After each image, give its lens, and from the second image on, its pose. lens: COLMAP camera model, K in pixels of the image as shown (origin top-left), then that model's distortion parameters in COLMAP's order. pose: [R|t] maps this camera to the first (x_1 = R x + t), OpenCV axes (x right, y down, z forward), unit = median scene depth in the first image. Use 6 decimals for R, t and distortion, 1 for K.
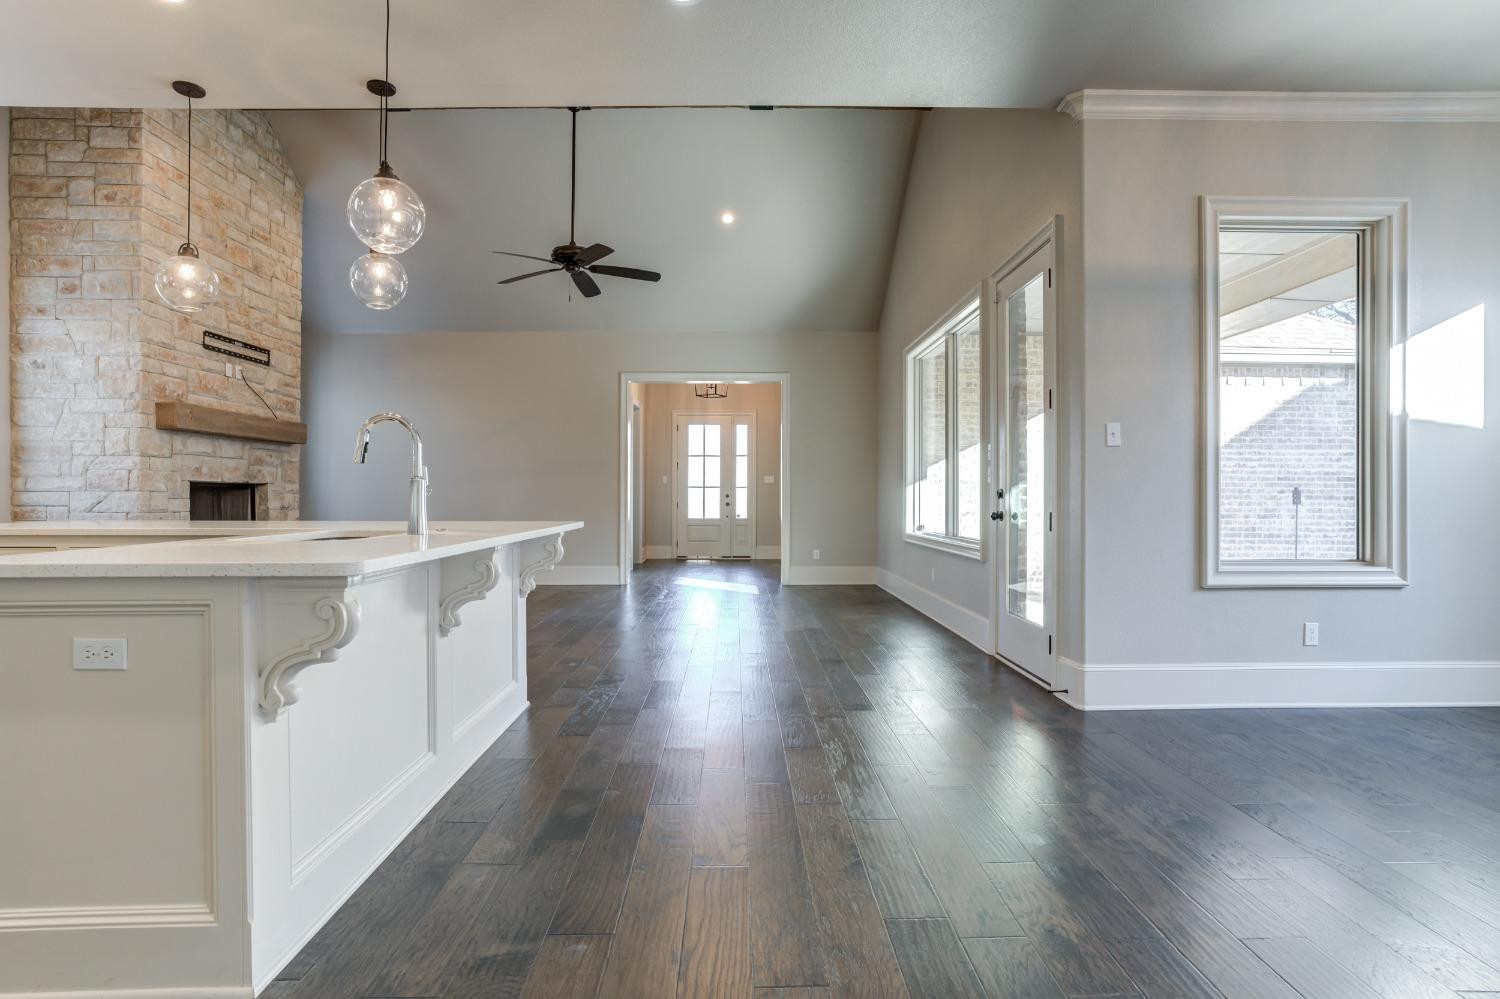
lens RADIAL K [[790.5, 0, 753.3], [0, 790.5, 496.9], [0, 0, 1]] dist [-0.060524, 0.040149]
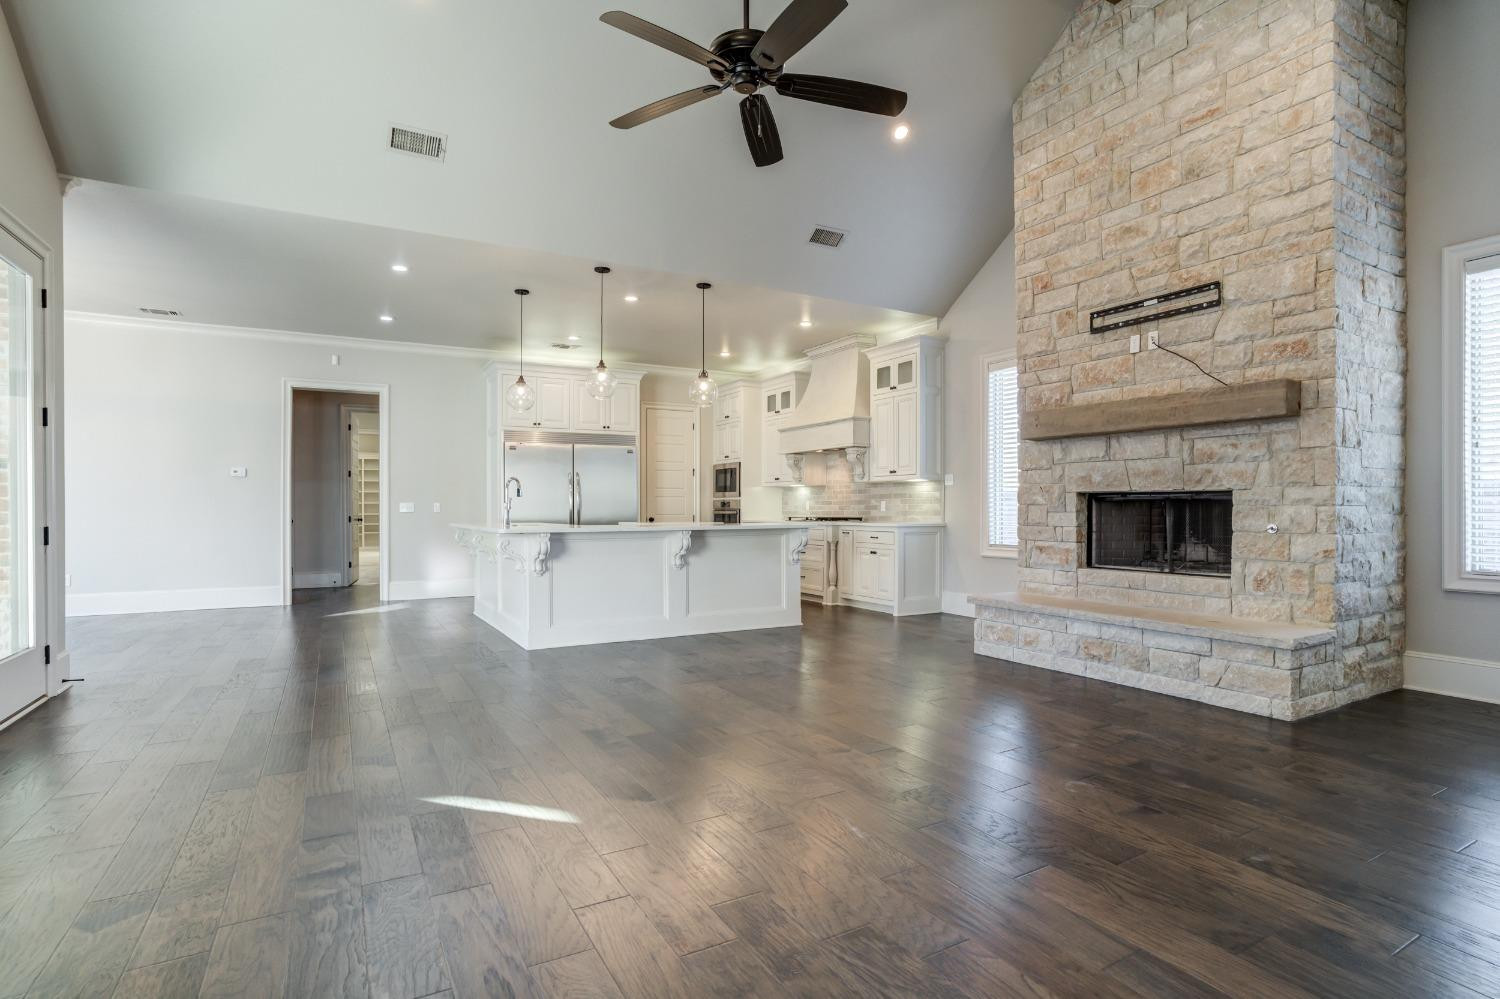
lens RADIAL K [[772.0, 0, 744.6], [0, 772.0, 501.6], [0, 0, 1]] dist [-0.046515, 0.030292]
pose [[-0.883780, -0.003573, -0.467890, 0.014814], [-0.000009, 0.999971, -0.007619, -0.003380], [0.467903, -0.006729, -0.883754, 1.623536]]
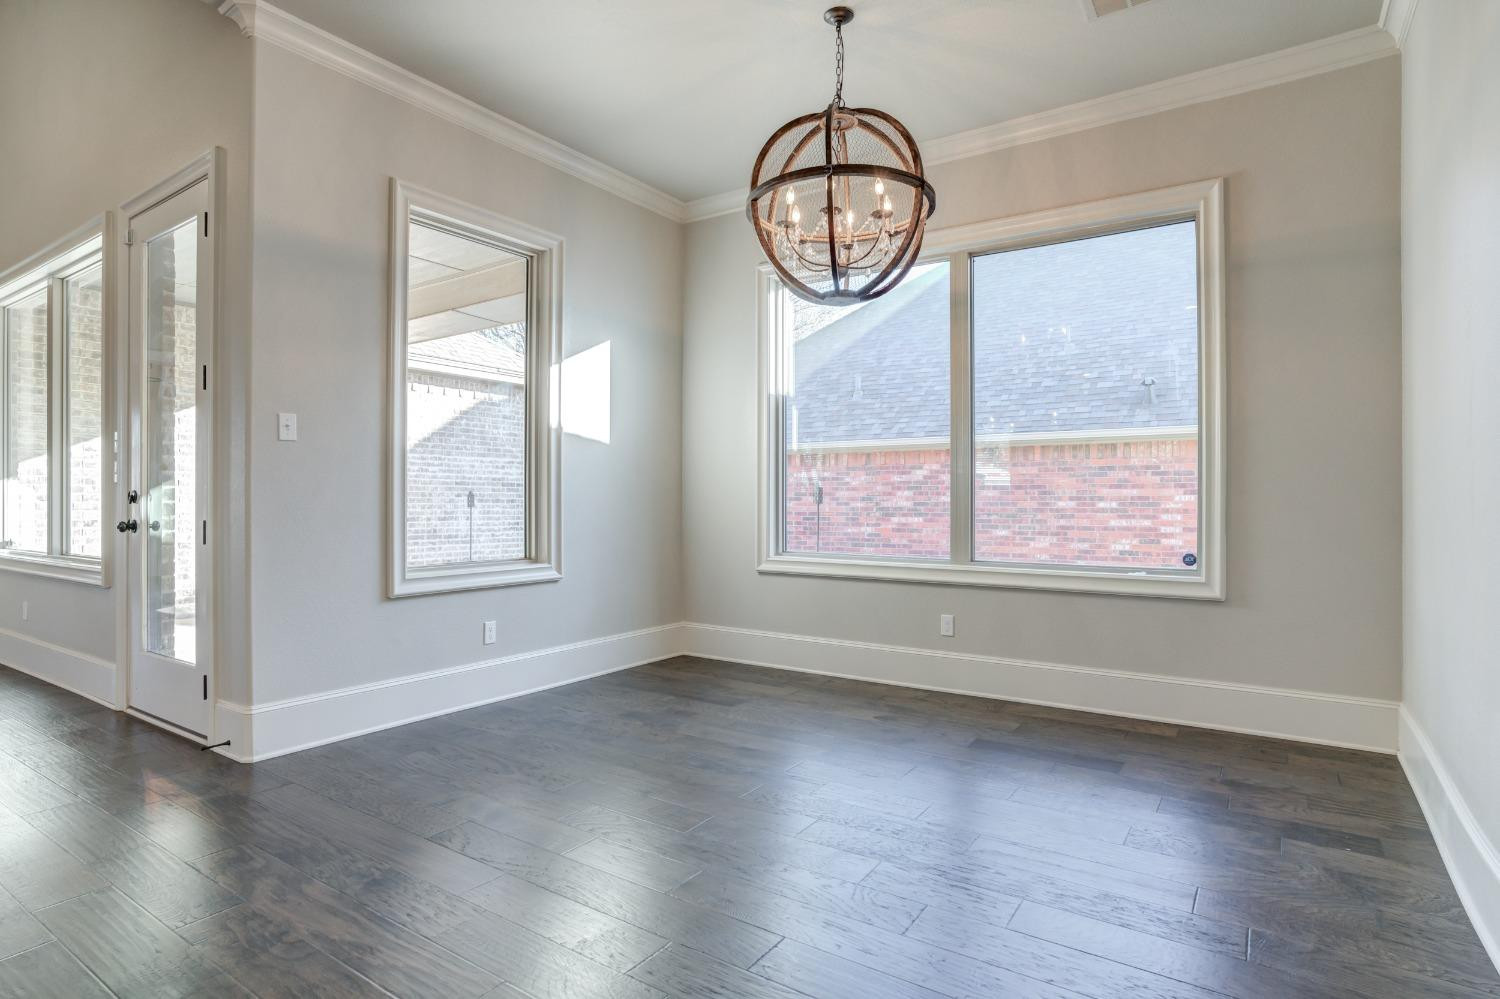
lens RADIAL K [[790.5, 0, 753.3], [0, 790.5, 496.9], [0, 0, 1]] dist [-0.060524, 0.040149]
pose [[0.572509, 0.001956, 0.819896, 0.041654], [0.001568, 0.999993, -0.003480, -0.000409], [-0.819897, 0.003278, 0.572502, 0.074397]]
